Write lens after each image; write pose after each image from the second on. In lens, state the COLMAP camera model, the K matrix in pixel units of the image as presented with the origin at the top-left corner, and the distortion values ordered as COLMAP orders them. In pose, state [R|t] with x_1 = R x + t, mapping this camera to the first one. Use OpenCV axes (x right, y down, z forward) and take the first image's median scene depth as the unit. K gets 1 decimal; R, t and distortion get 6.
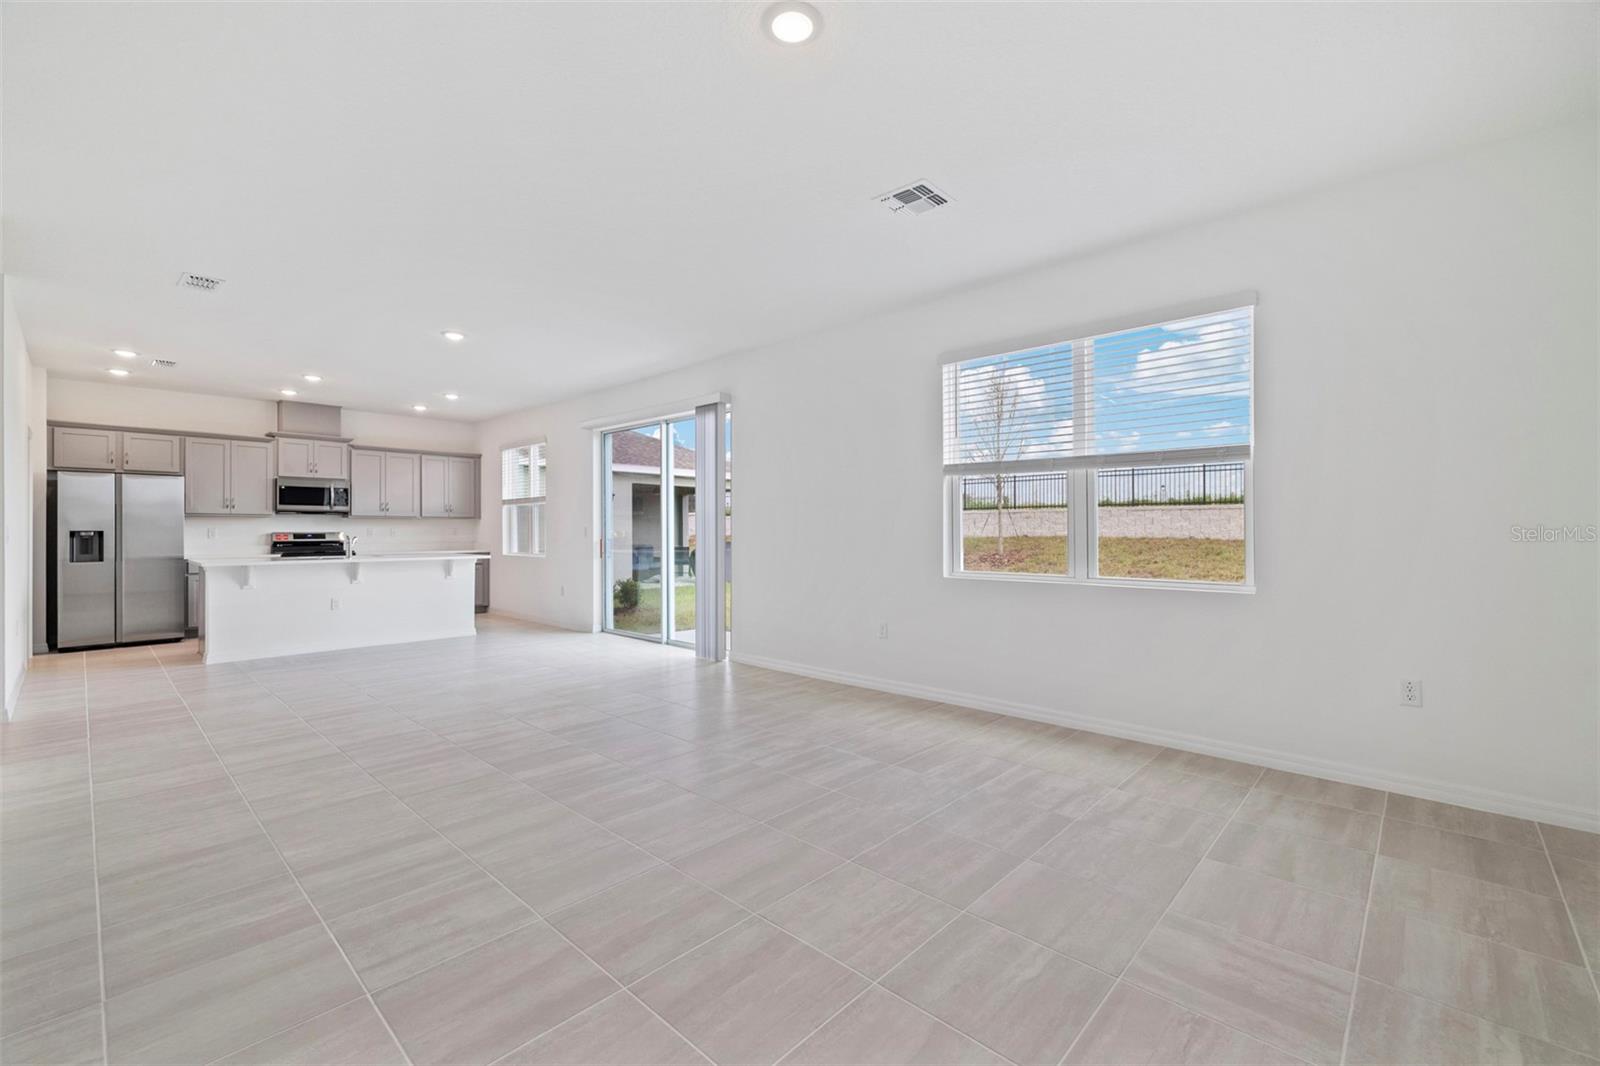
lens RADIAL K [[678.4, 0, 803.1], [0, 678.4, 530.7], [0, 0, 1]] dist [0.002273, 0.000160]
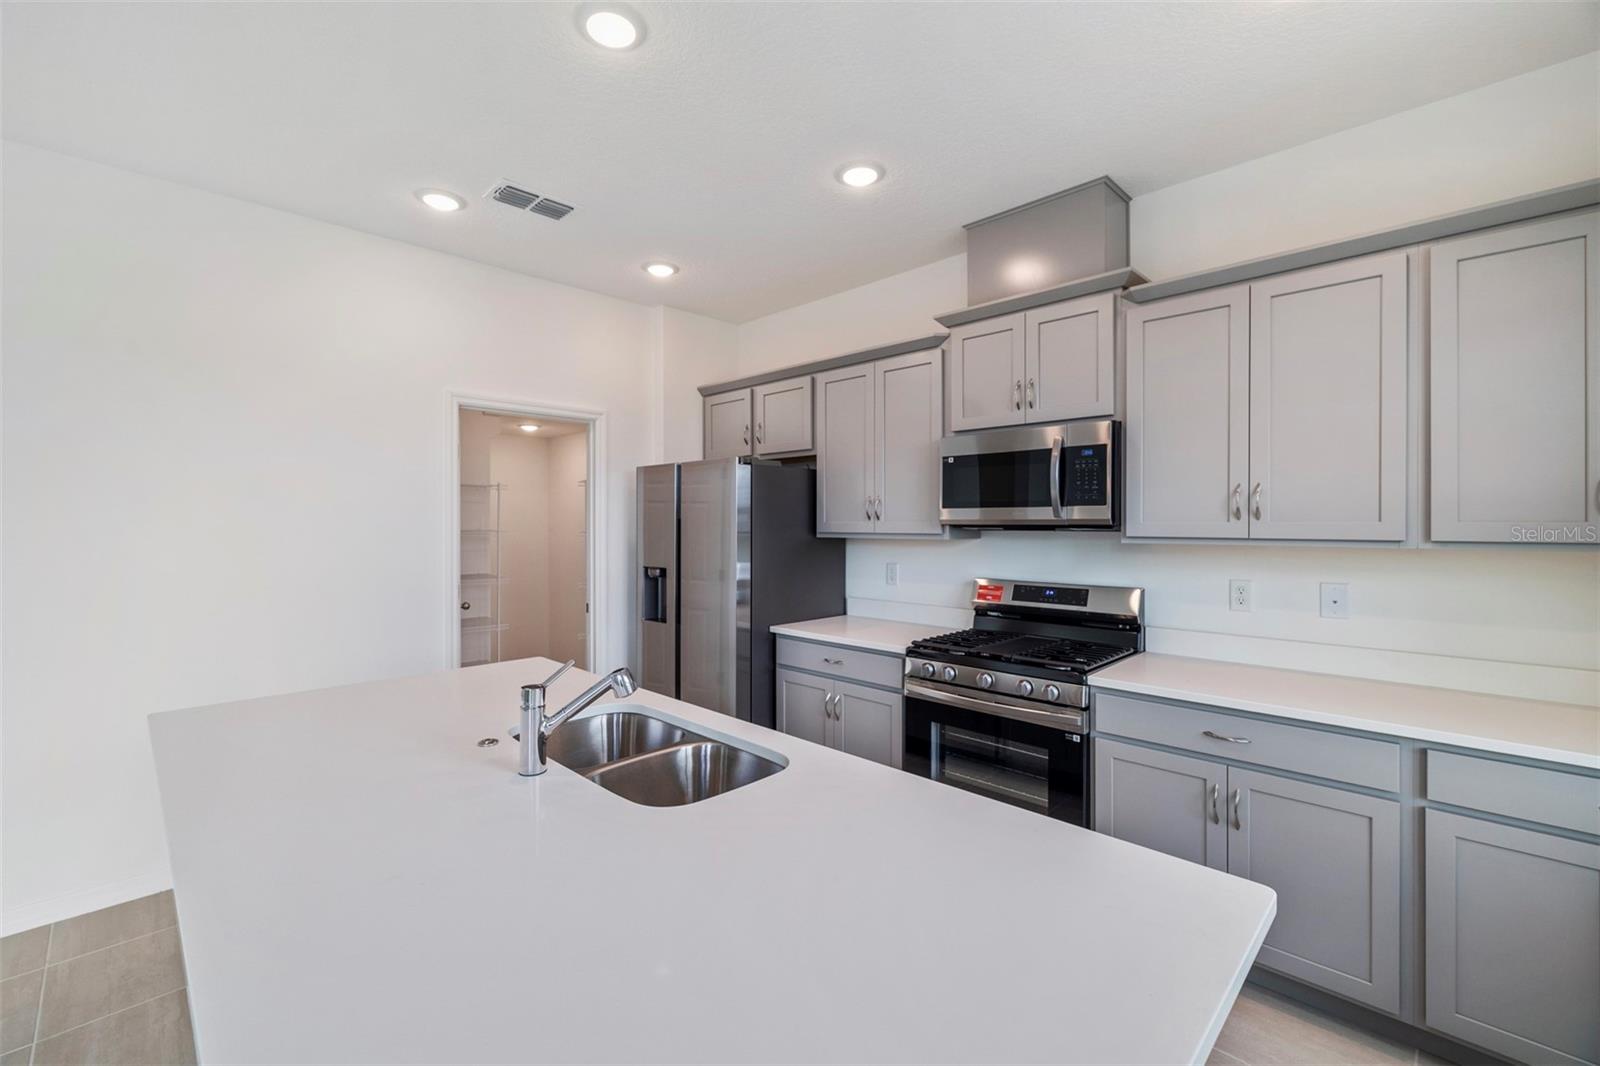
lens RADIAL K [[678.4, 0, 803.3], [0, 678.4, 530.6], [0, 0, 1]] dist [0.002273, 0.000160]
pose [[-0.025863, 0.009083, -0.999624, -0.374134], [-0.001111, 0.999958, 0.009114, -0.027470], [0.999665, 0.001346, -0.025852, 0.877865]]
